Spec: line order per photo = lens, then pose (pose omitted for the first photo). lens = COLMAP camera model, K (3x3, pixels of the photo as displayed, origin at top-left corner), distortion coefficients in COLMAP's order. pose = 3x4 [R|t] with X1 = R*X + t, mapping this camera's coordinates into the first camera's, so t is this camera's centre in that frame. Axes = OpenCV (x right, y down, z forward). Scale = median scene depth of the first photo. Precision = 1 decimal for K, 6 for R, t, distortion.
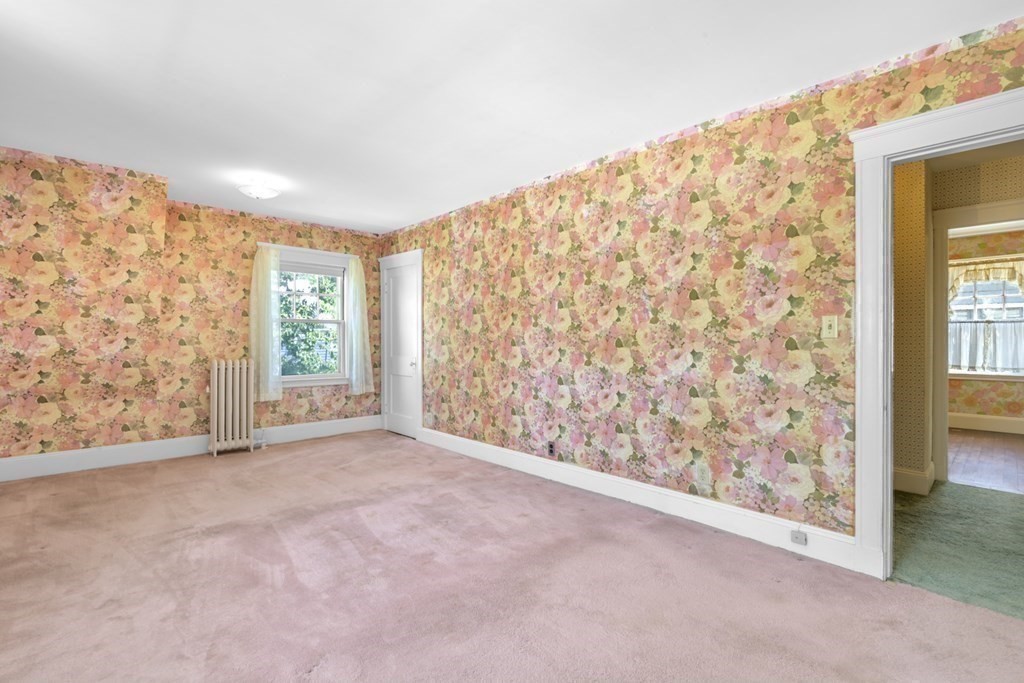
lens RADIAL K [[472.4, 0, 513.2], [0, 472.4, 346.5], [0, 0, 1]] dist [-0.003431, -0.000650]
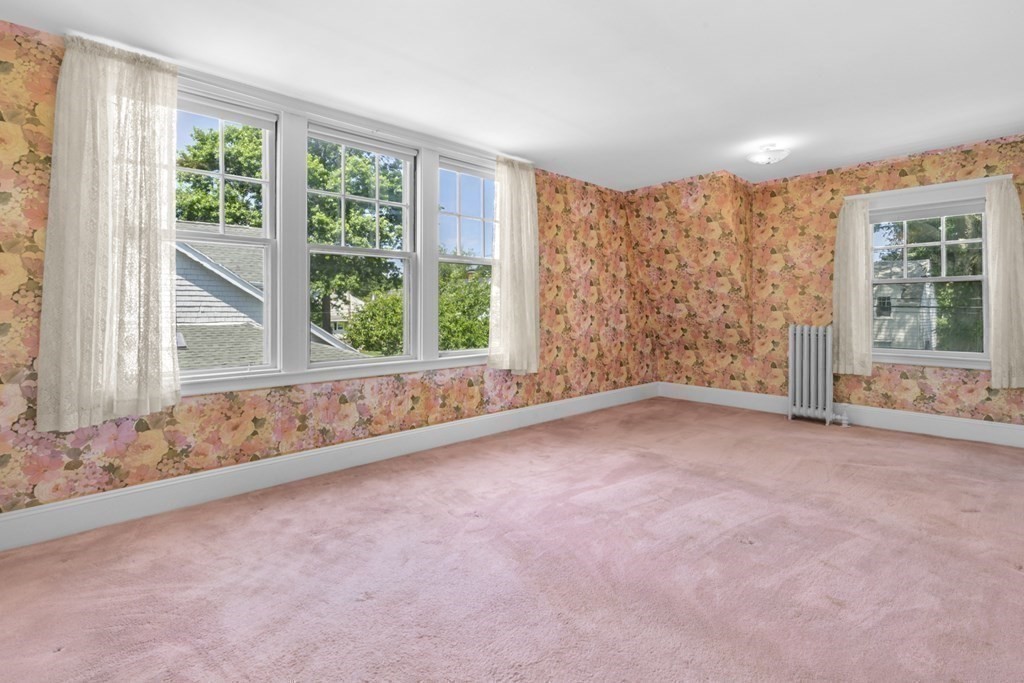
lens RADIAL K [[481.9, 0, 512.8], [0, 481.9, 312.0], [0, 0, 1]] dist [-0.002061, -0.000246]
pose [[-0.012814, 0.006778, -0.999895, 0.441377], [-0.010252, 0.999924, 0.006909, -0.001308], [0.999865, 0.010340, -0.012743, 0.427822]]
